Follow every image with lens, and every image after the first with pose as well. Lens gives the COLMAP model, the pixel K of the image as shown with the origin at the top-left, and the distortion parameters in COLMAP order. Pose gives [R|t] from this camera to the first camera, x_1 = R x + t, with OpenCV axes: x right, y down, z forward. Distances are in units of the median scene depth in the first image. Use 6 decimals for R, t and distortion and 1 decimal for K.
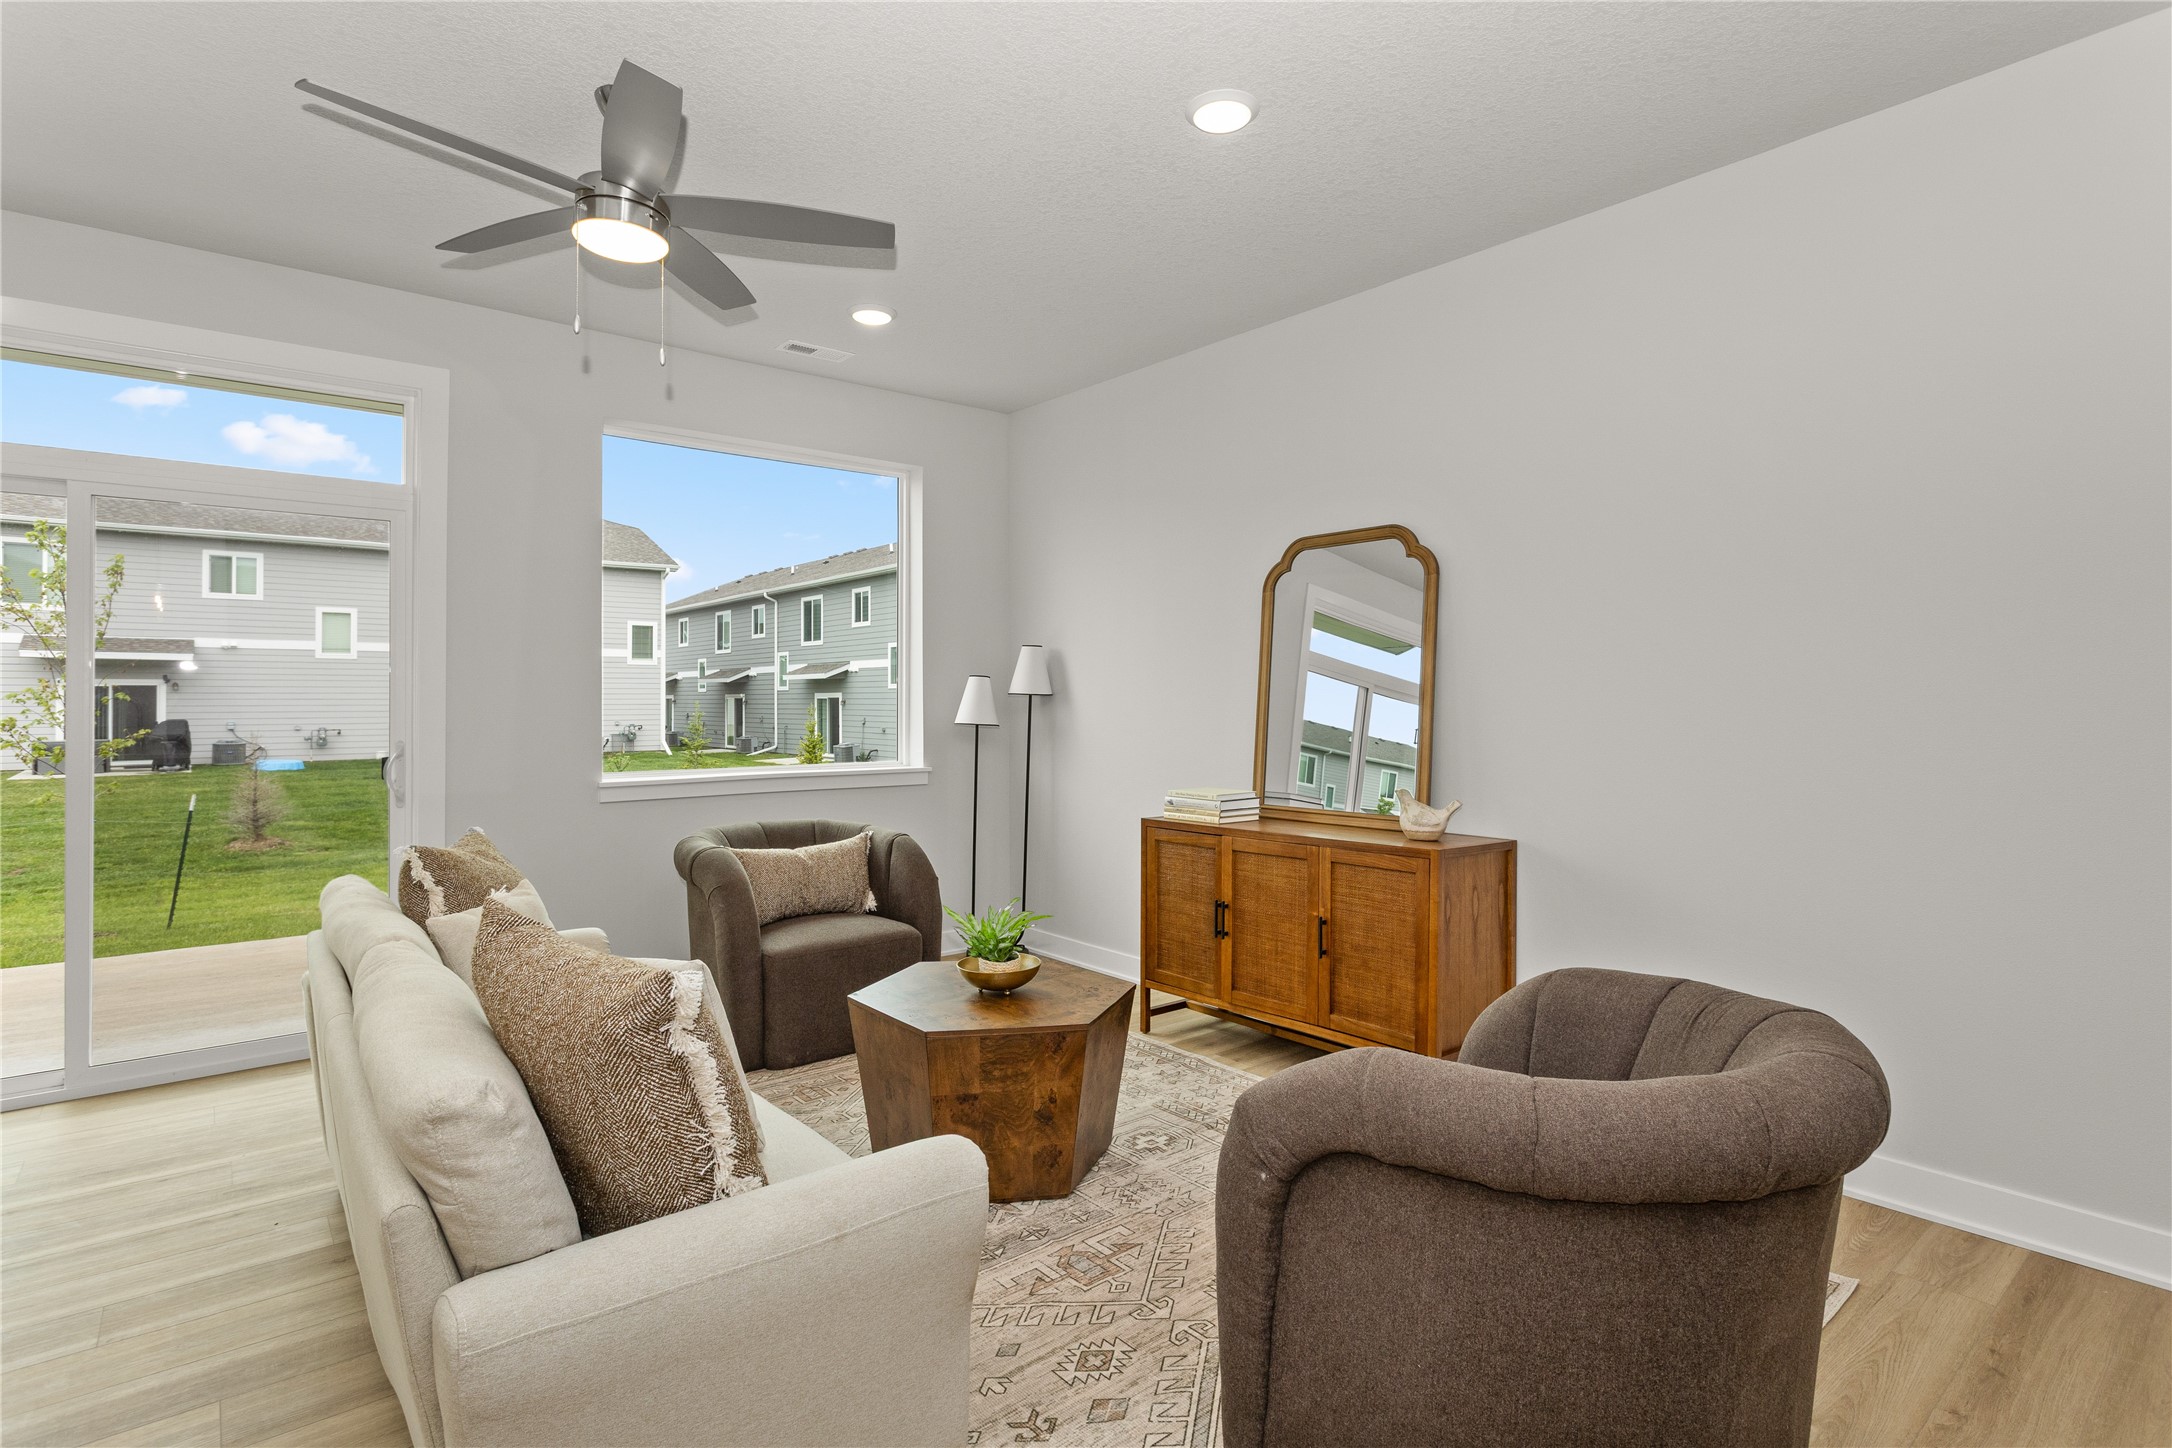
lens RADIAL K [[1073.9, 0, 1091.4], [0, 1073.9, 698.5], [0, 0, 1]] dist [-0.003543, 0.000175]
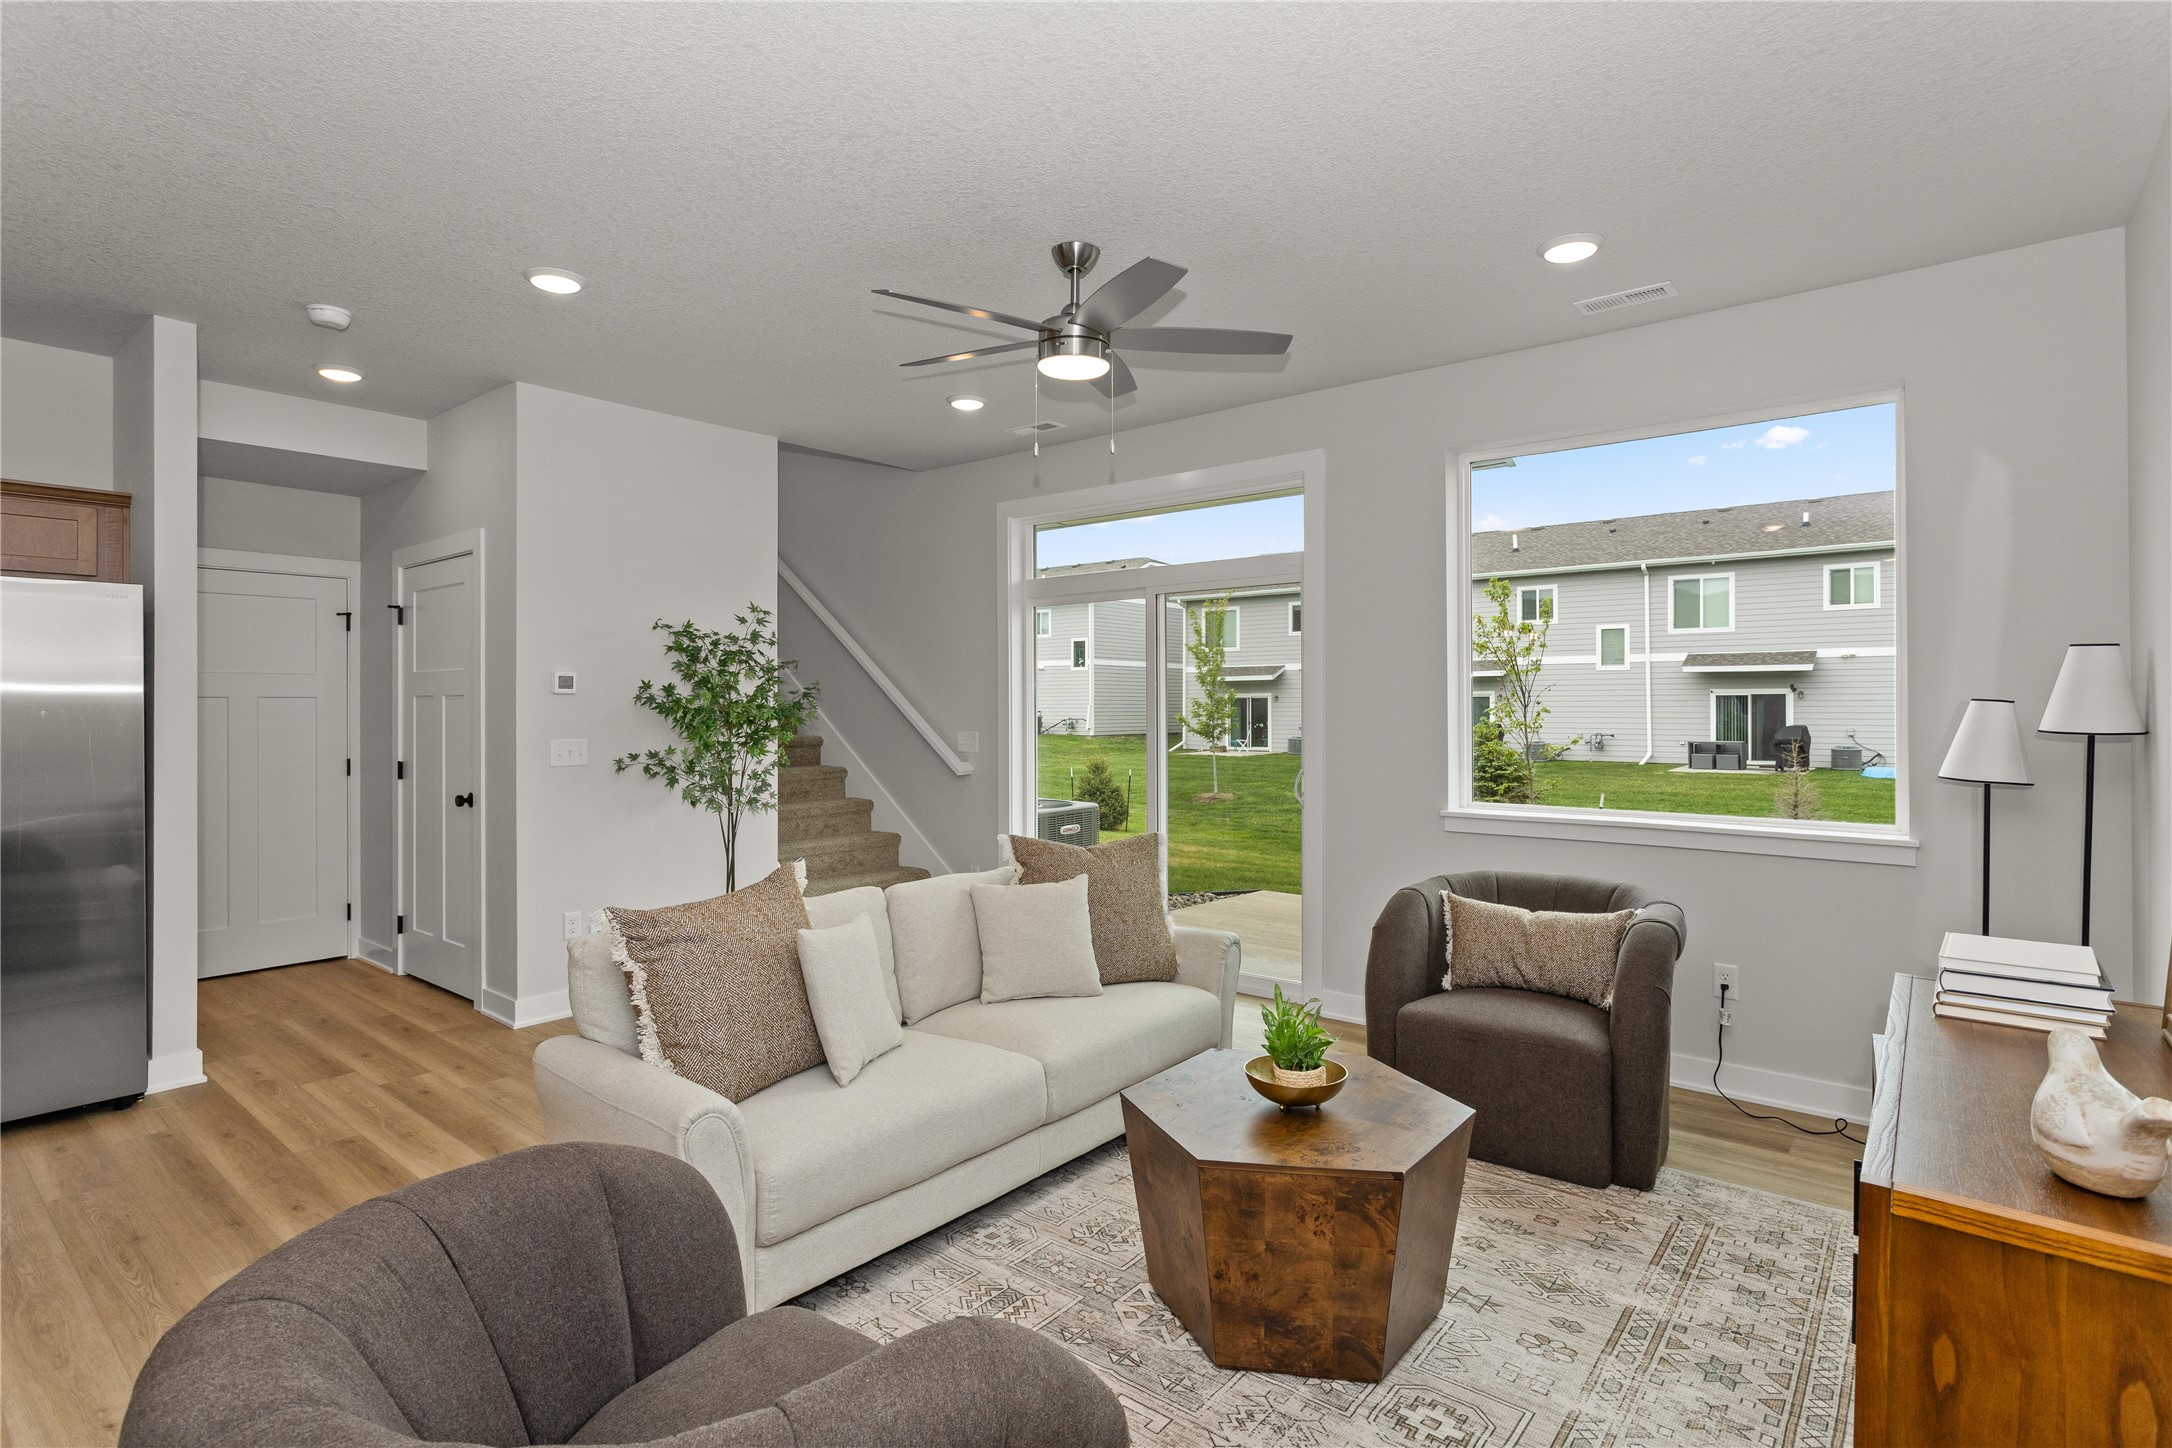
lens RADIAL K [[1073.9, 0, 1082.5], [0, 1073.9, 706.7], [0, 0, 1]] dist [-0.003543, 0.000175]
pose [[0.185438, 0.003408, -0.982650, 0.272368], [0.001480, 0.999992, 0.003748, -0.014104], [0.982655, -0.002149, 0.185432, 0.270139]]
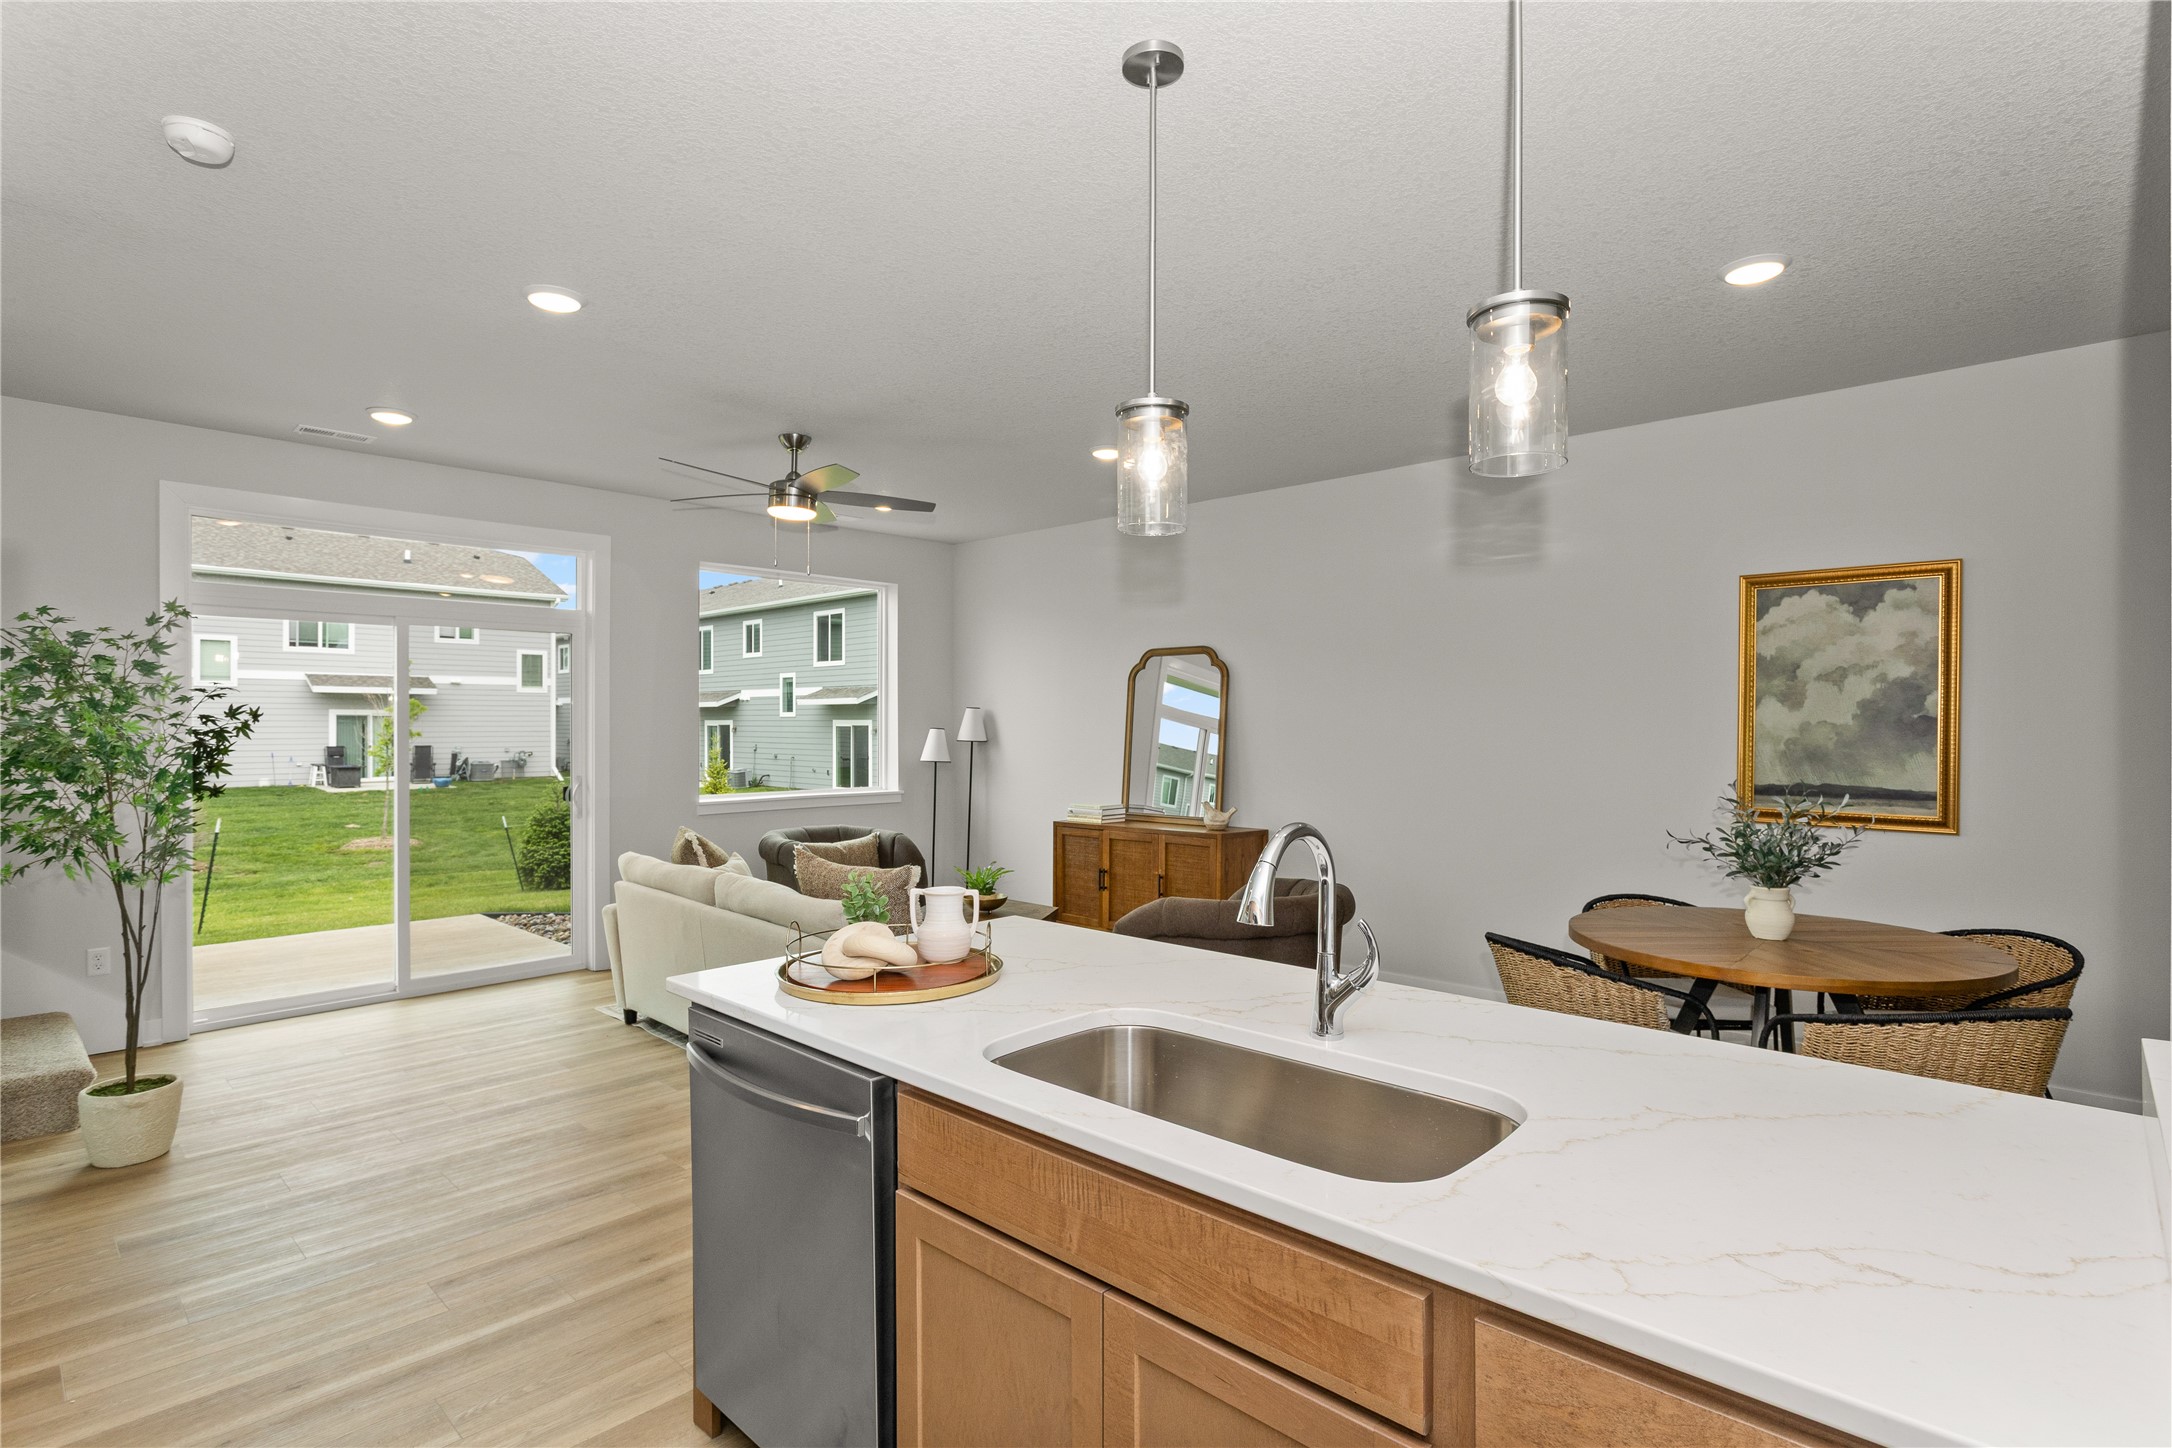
lens RADIAL K [[1073.9, 0, 1091.3], [0, 1073.9, 724.0], [0, 0, 1]] dist [-0.003543, 0.000175]
pose [[0.992700, 0.000820, 0.120610, -0.049408], [-0.001194, 0.999995, 0.003035, -0.021761], [-0.120607, -0.003157, 0.992695, -0.329737]]
